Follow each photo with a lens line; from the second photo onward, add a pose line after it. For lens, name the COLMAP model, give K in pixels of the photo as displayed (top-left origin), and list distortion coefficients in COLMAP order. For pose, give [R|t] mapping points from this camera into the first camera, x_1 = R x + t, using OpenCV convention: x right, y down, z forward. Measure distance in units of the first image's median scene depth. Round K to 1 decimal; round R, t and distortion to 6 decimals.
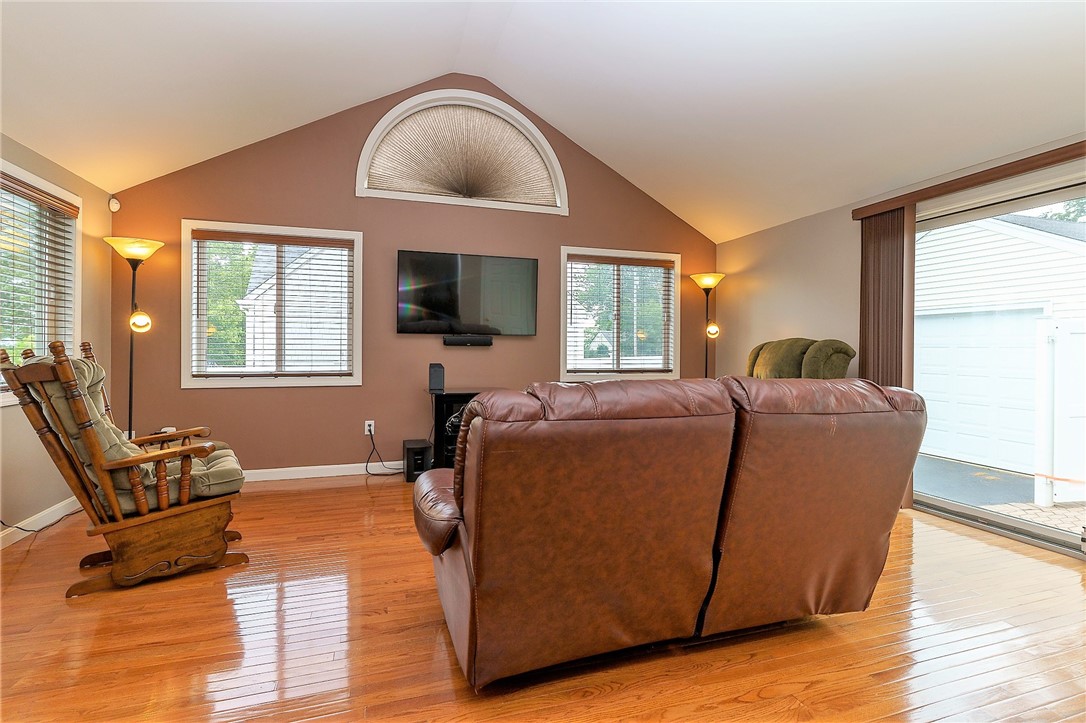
lens RADIAL K [[529.3, 0, 544.7], [0, 529.3, 353.5], [0, 0, 1]] dist [0.001541, 0.000507]
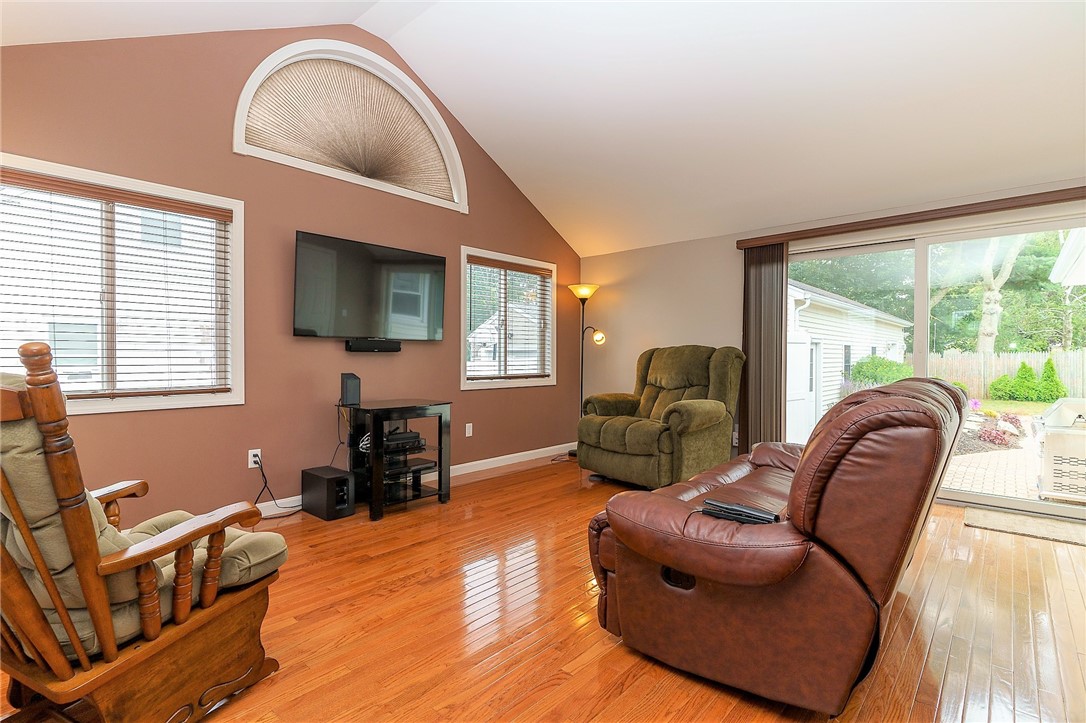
lens RADIAL K [[519.0, 0, 545.4], [0, 519.0, 360.9], [0, 0, 1]] dist [0.000648, -0.000289]
pose [[0.871782, -0.008336, 0.489824, -0.304506], [0.006627, 0.999964, 0.005224, -0.002113], [-0.489850, -0.001308, 0.871806, 0.129989]]
